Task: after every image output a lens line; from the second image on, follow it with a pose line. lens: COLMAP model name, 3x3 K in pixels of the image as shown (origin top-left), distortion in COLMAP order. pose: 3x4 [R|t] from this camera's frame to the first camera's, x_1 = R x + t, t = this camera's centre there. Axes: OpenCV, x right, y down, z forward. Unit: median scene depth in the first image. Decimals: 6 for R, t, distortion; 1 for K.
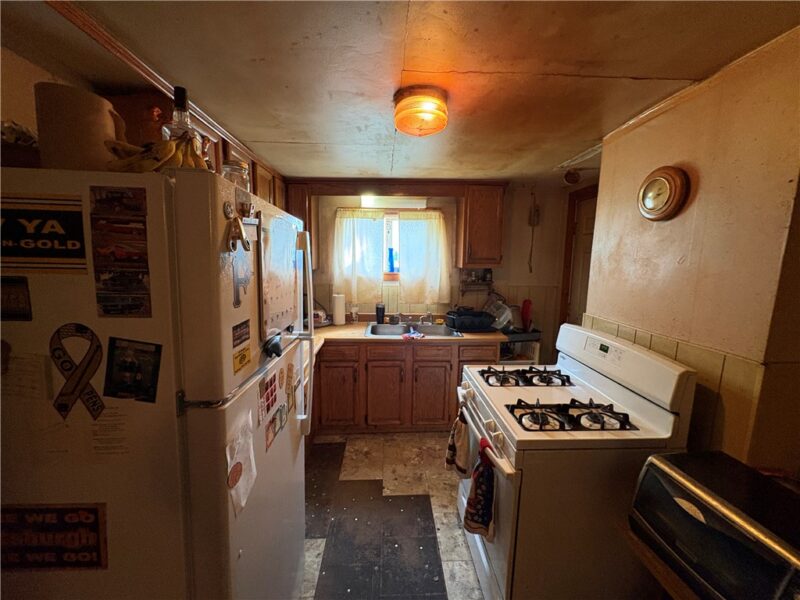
lens RADIAL K [[317.4, 0, 399.2], [0, 317.4, 298.2], [0, 0, 1]] dist [-0.003341, 0.000214]
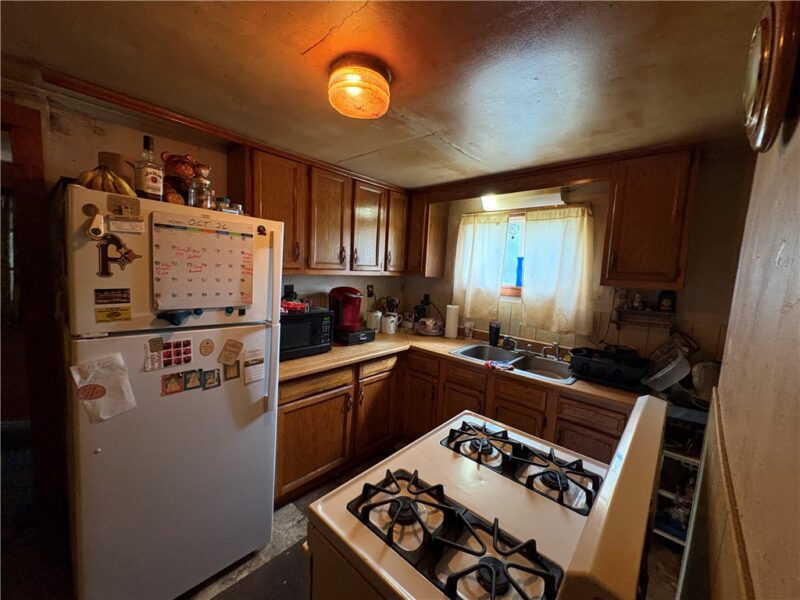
lens RADIAL K [[317.4, 0, 399.6], [0, 317.4, 297.9], [0, 0, 1]] dist [-0.003341, 0.000214]
pose [[0.710147, 0.093016, -0.697882, 0.345975], [-0.131219, 0.991352, -0.001394, -0.011525], [0.691718, 0.092565, 0.716211, 0.212845]]
